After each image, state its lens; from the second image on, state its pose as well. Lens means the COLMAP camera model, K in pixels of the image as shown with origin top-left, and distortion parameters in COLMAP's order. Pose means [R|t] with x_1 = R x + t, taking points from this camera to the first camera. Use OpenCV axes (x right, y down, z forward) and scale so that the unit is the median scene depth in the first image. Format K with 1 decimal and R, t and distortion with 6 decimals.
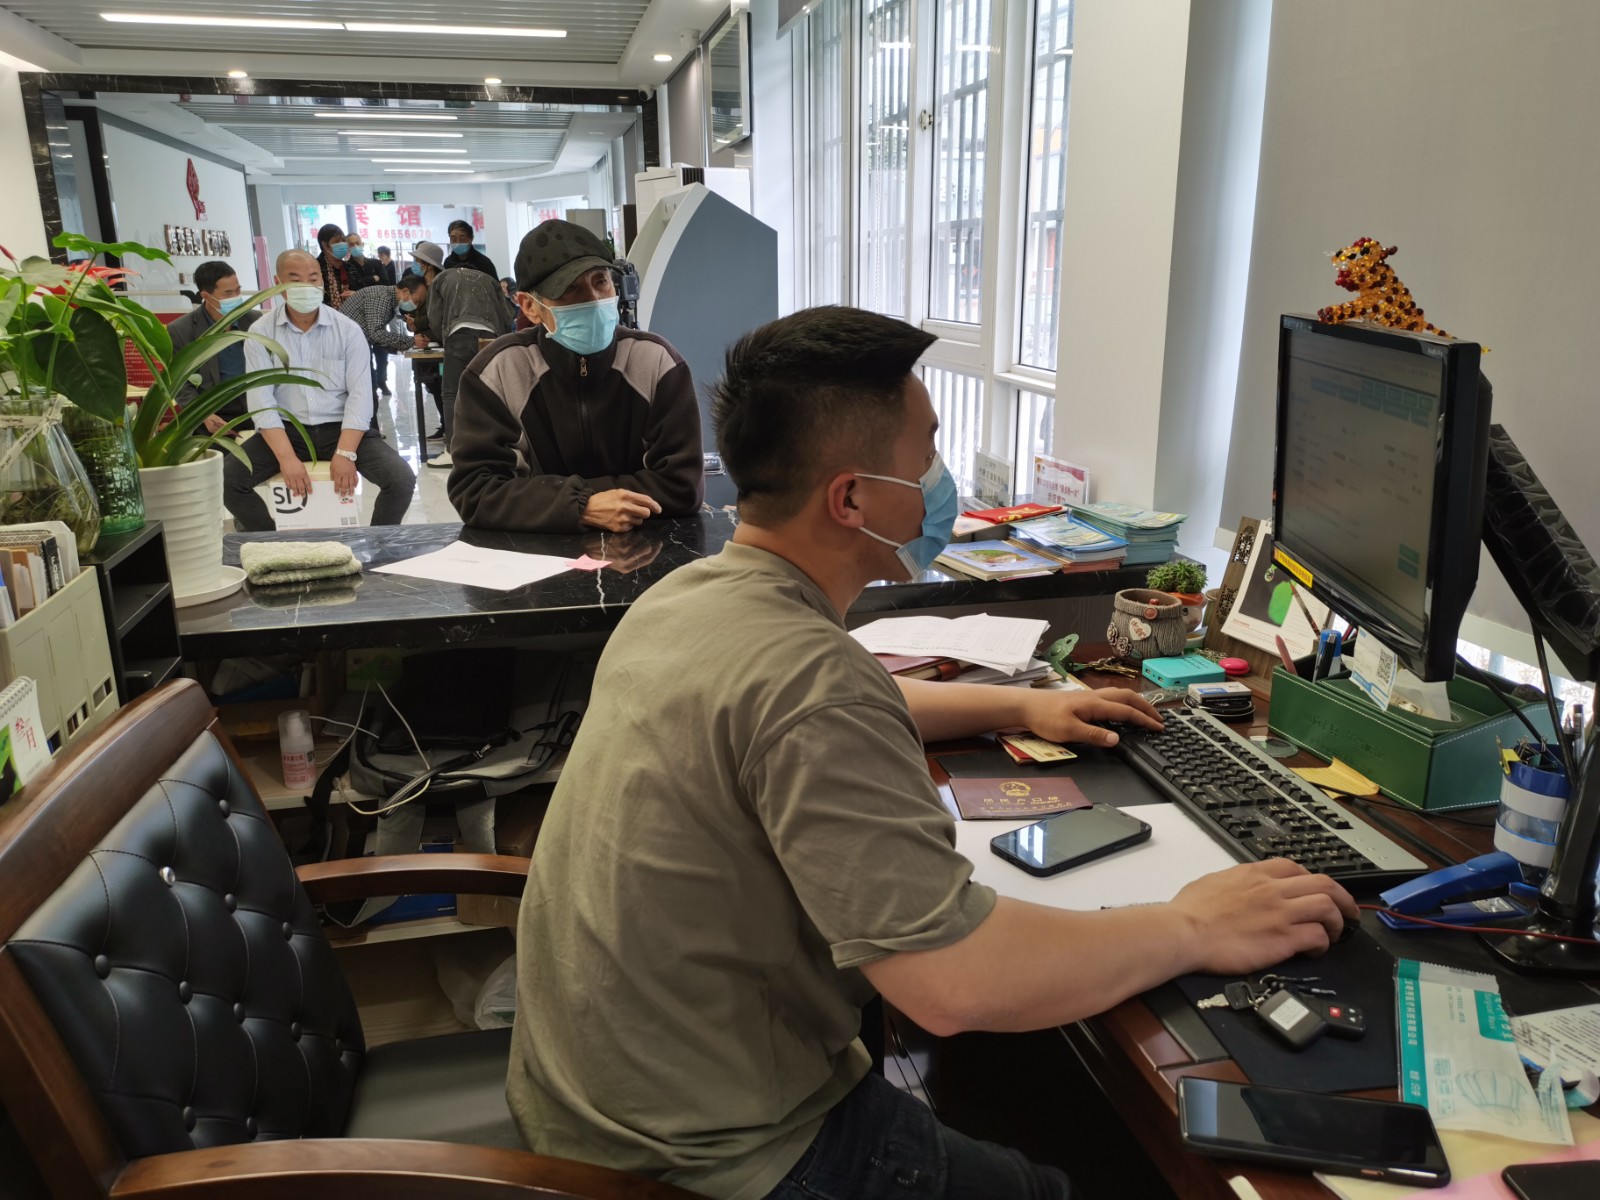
lens RADIAL K [[1238.0, 0, 800.0], [0, 1238.0, 600.0], [0, 0, 1]] dist [0.009627, -0.008304]
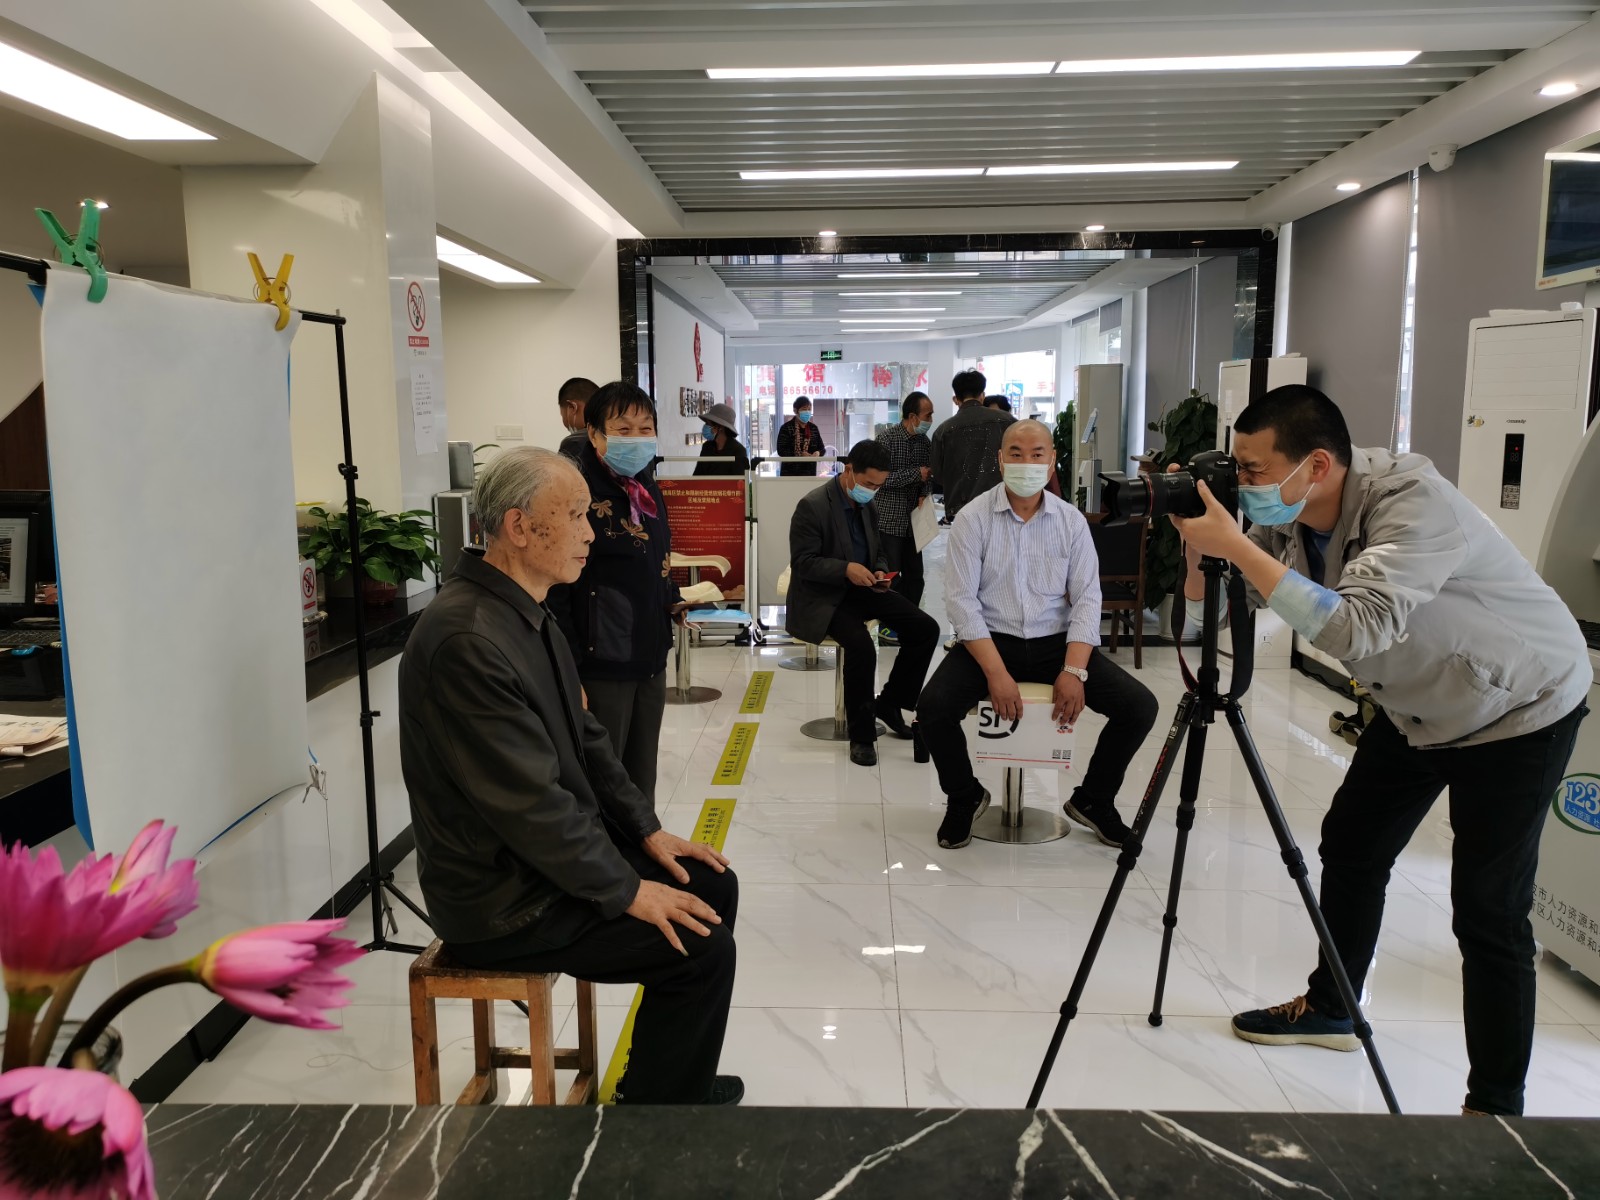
lens RADIAL K [[1228.1, 0, 800.0], [0, 1228.1, 600.0], [0, 0, 1]] dist [0.003860, 0.009057]
pose [[0.964193, 0.034677, -0.262923, -0.208508], [-0.064617, 0.992254, -0.106095, -0.043684], [0.257207, 0.119285, 0.958966, 0.126068]]
